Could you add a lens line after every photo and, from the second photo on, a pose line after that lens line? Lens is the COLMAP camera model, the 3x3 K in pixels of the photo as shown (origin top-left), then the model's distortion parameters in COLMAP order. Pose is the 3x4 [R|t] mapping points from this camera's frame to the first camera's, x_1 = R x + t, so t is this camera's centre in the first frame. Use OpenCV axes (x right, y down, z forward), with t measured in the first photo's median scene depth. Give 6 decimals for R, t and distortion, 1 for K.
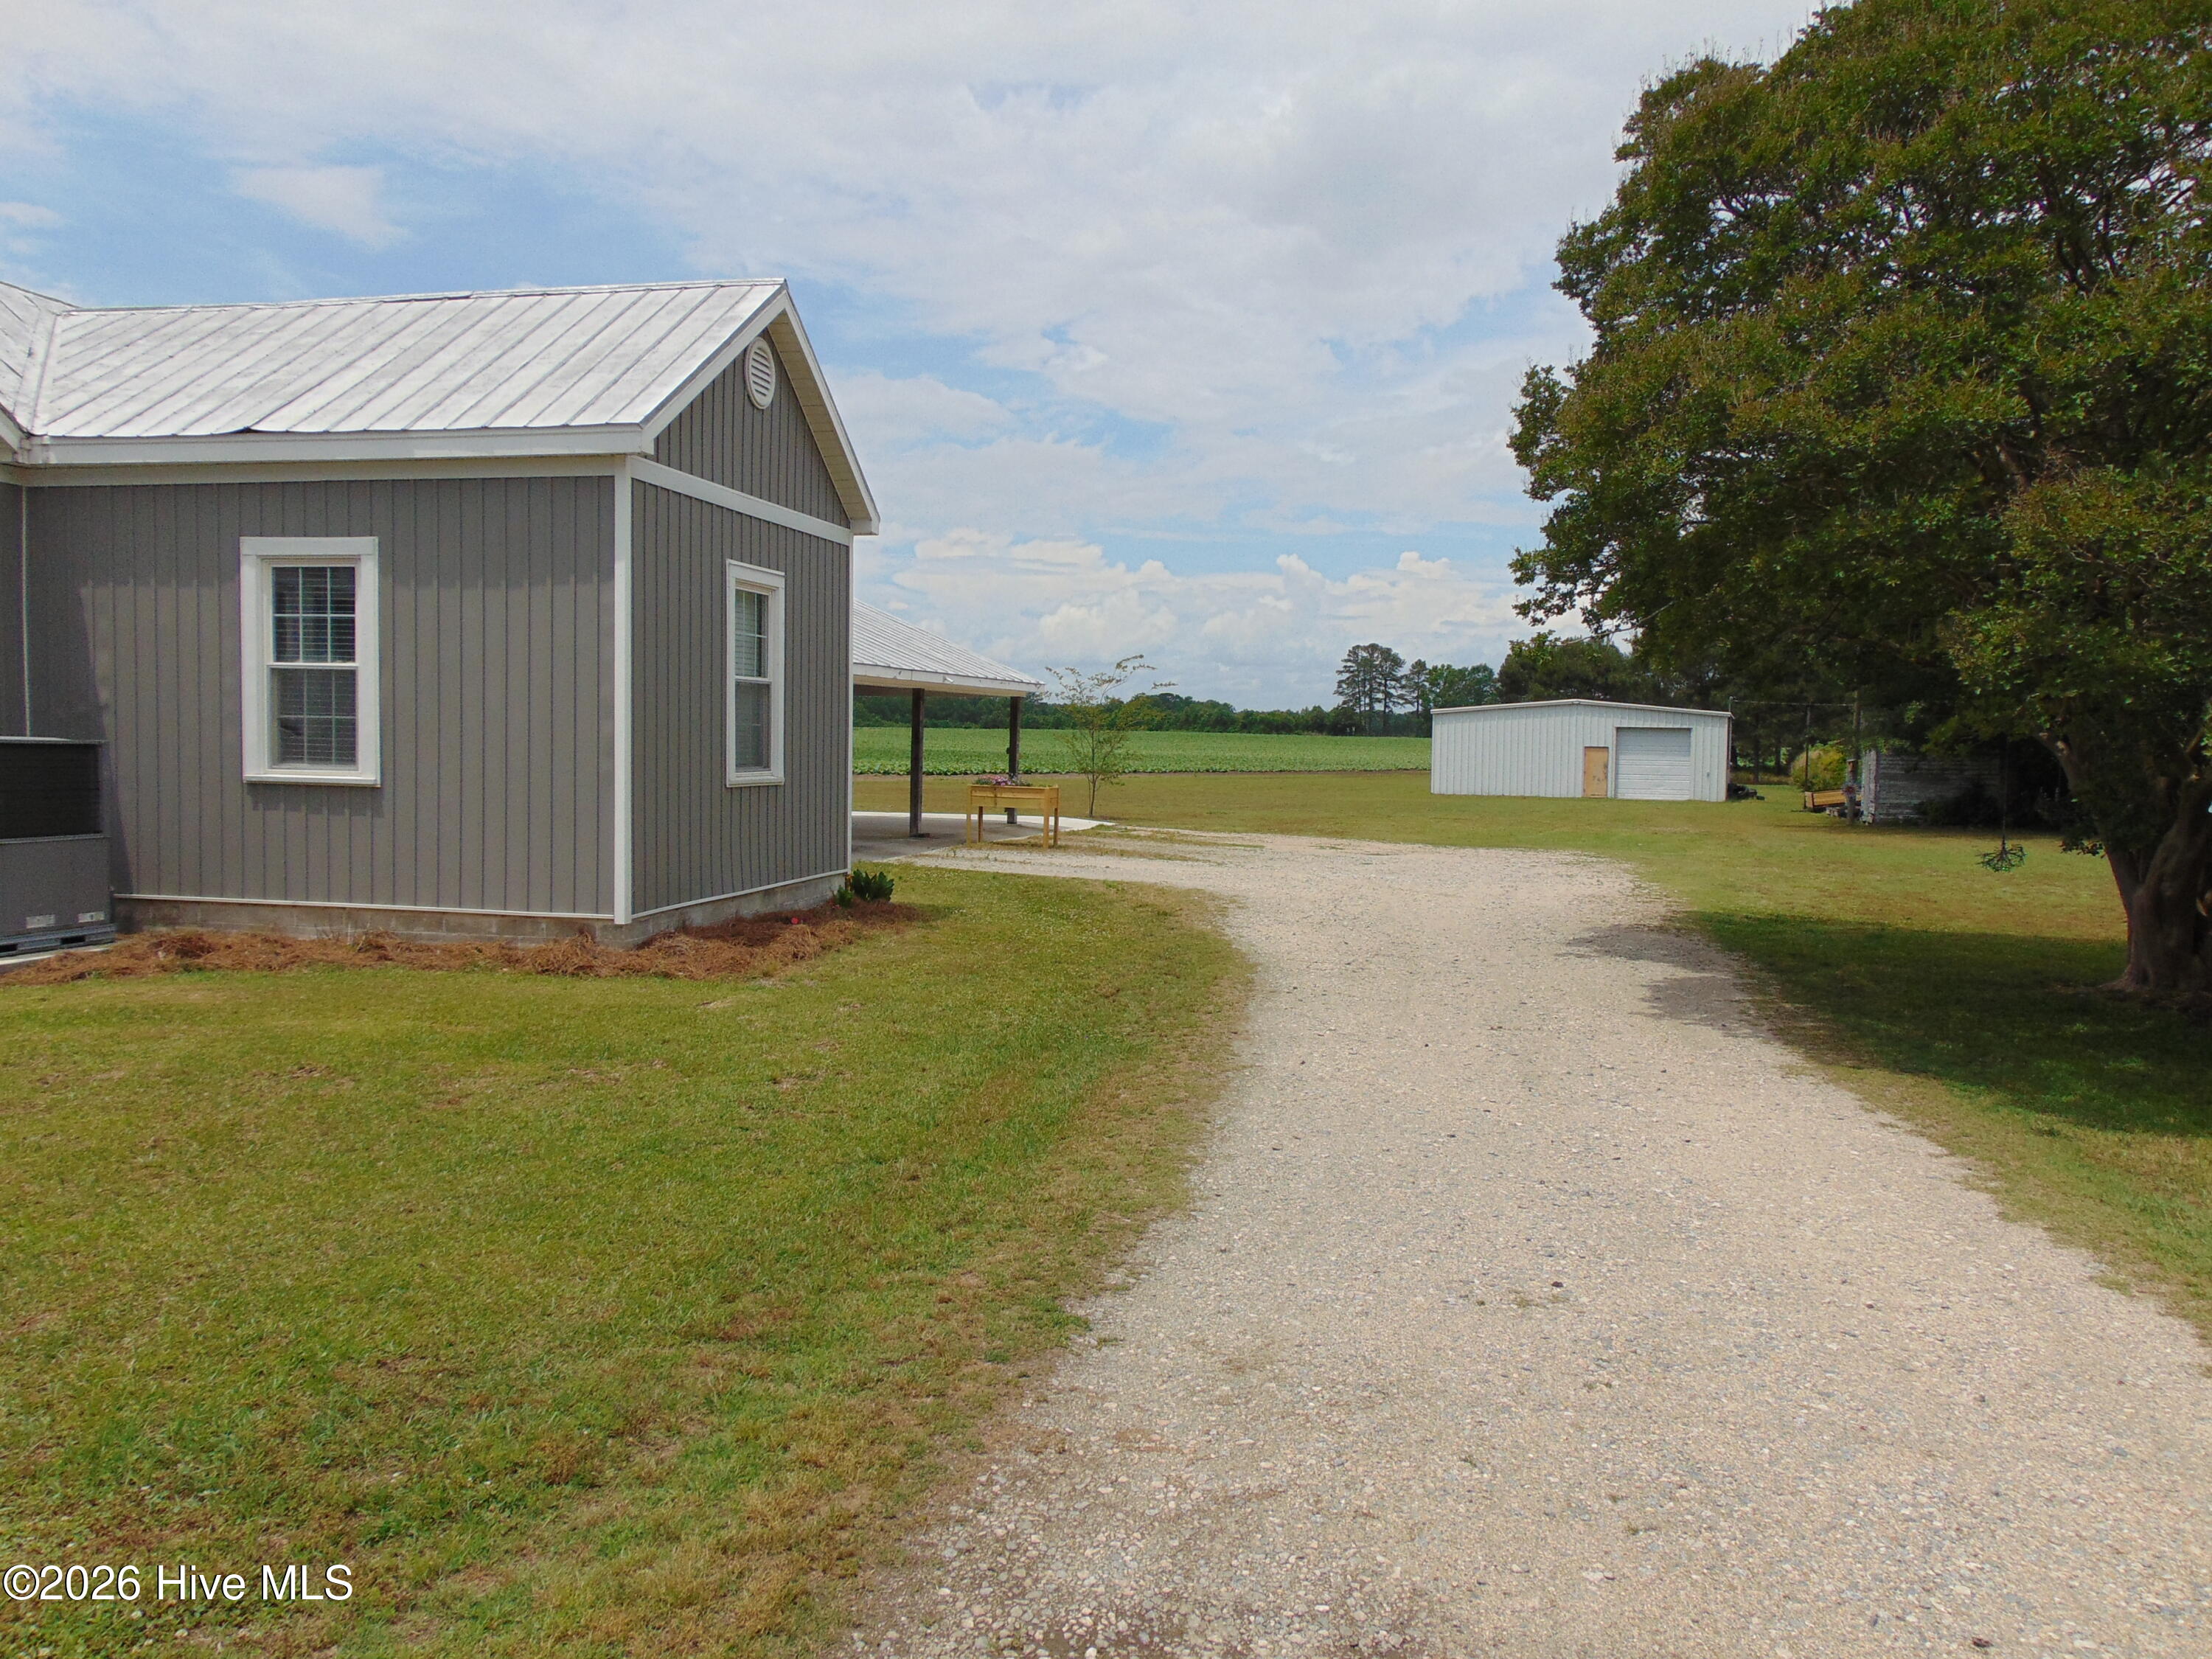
lens RADIAL K [[1673.2, 0, 1100.0], [0, 1673.2, 833.6], [0, 0, 1]] dist [-0.028348, 0.056111]
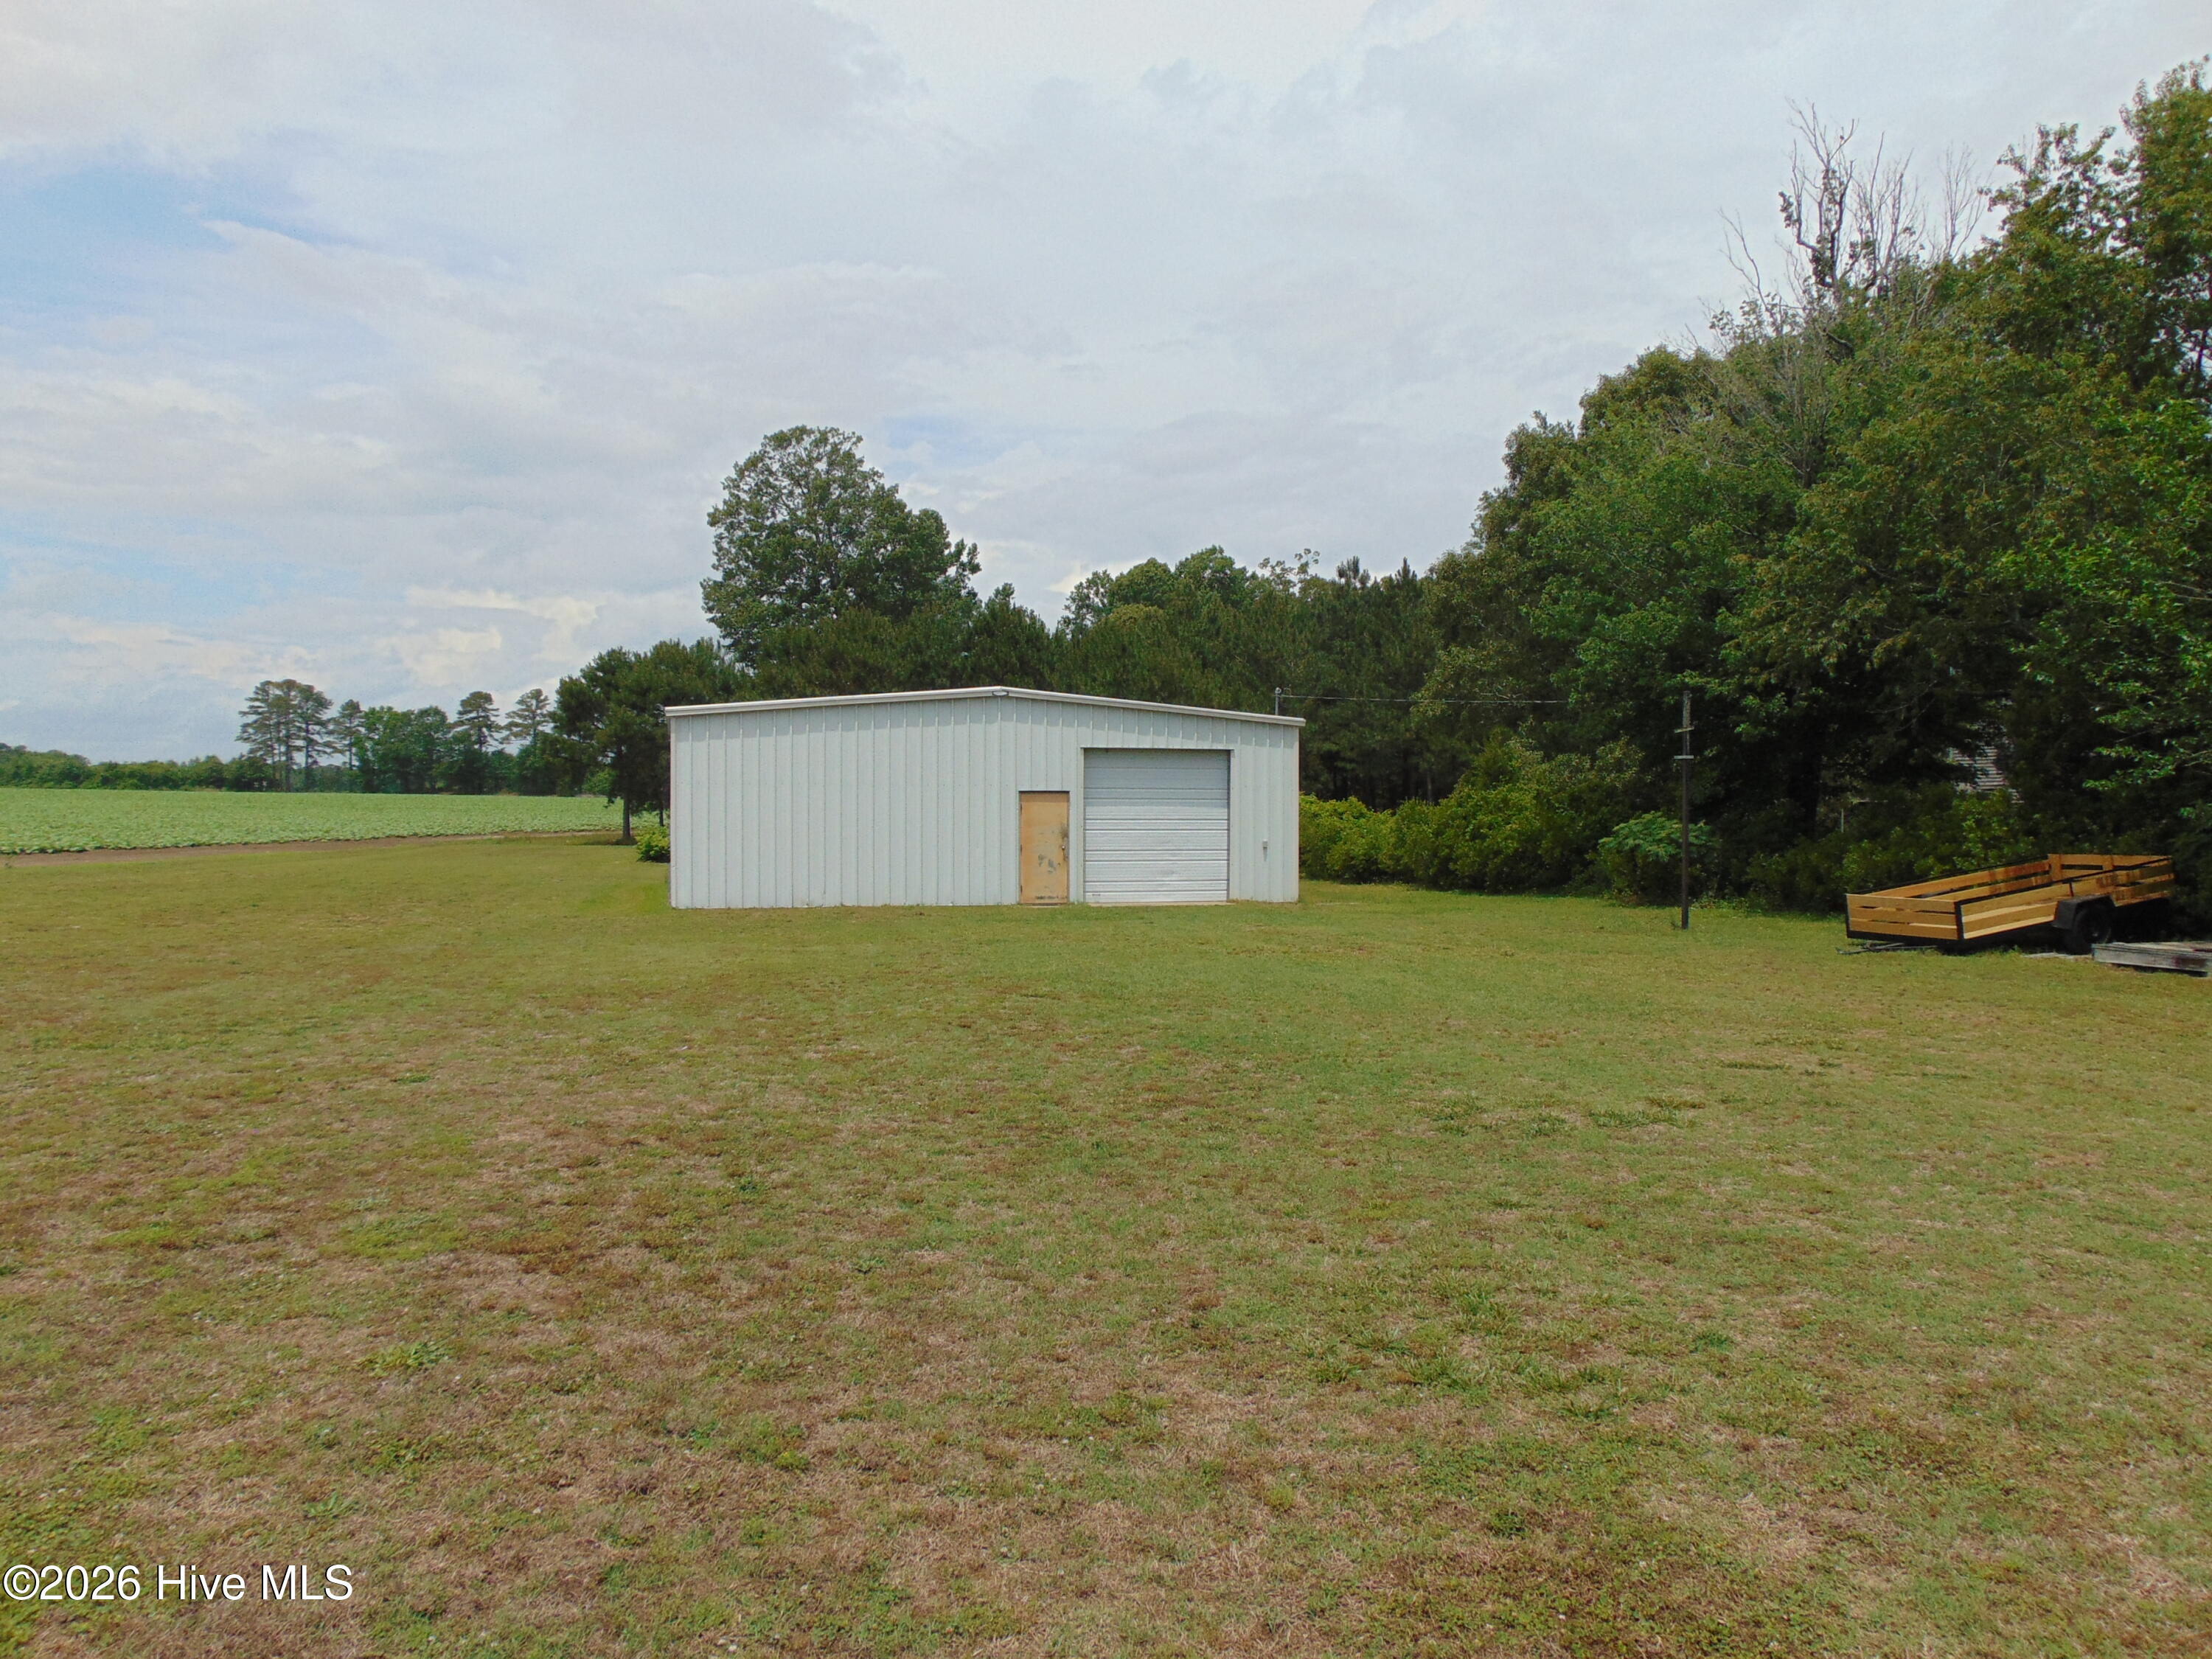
lens RADIAL K [[1673.2, 0, 1122.0], [0, 1673.2, 816.2], [0, 0, 1]] dist [-0.028348, 0.056111]
pose [[0.805614, -0.014953, 0.592252, 0.008025], [0.041053, 0.998687, -0.030628, -0.005293], [-0.591016, 0.048988, 0.805171, 0.108268]]
